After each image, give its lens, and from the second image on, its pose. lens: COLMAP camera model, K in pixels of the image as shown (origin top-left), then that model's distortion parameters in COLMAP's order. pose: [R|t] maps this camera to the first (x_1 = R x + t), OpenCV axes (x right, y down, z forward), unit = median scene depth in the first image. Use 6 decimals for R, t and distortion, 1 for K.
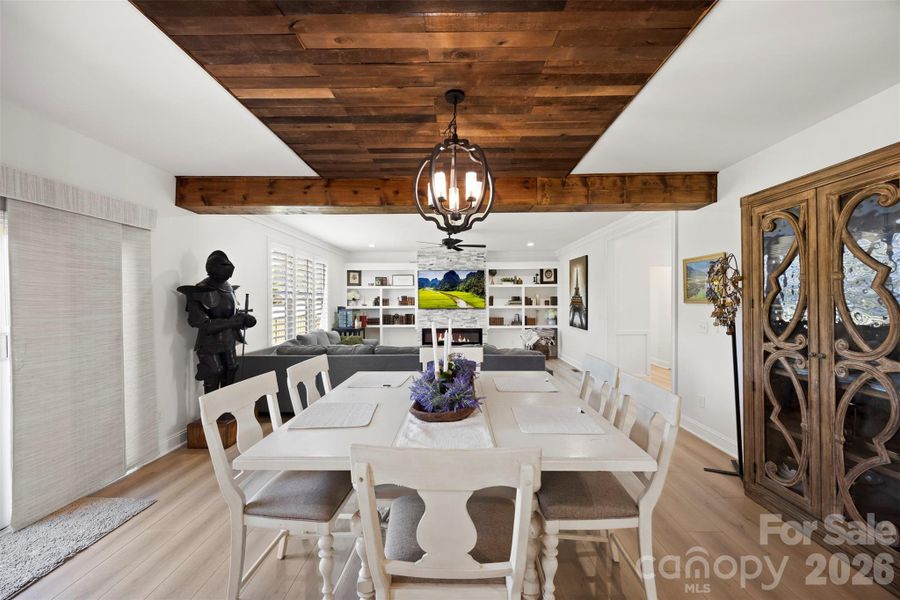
lens RADIAL K [[345.2, 0, 449.2], [0, 345.2, 302.1], [0, 0, 1]] dist [-0.000450, -0.000085]
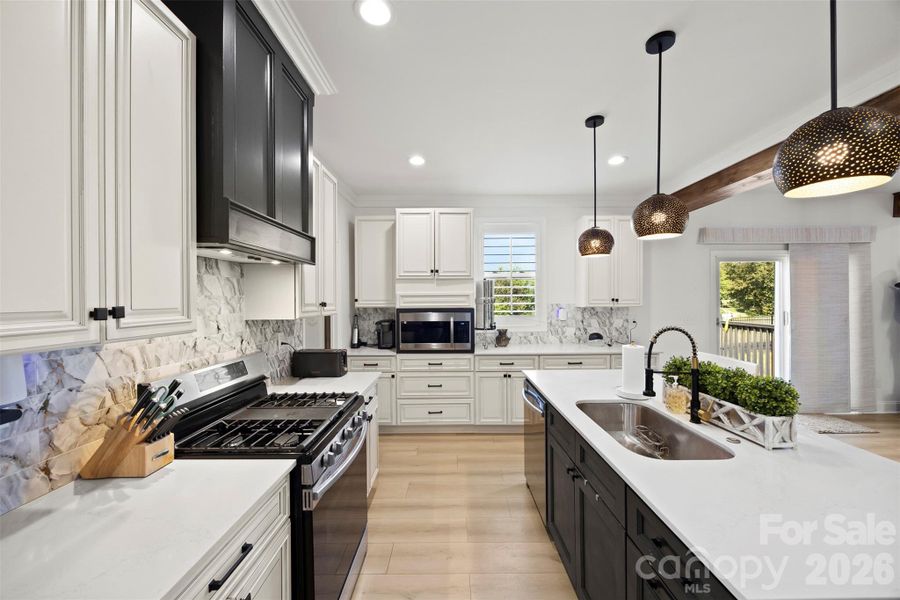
lens RADIAL K [[345.2, 0, 448.6], [0, 345.2, 299.6], [0, 0, 1]] dist [-0.000450, -0.000085]
pose [[0.018150, 0.008291, -0.999801, 0.485571], [0.000081, 0.999966, 0.008293, 0.004173], [0.999835, -0.000231, 0.018148, -0.721950]]
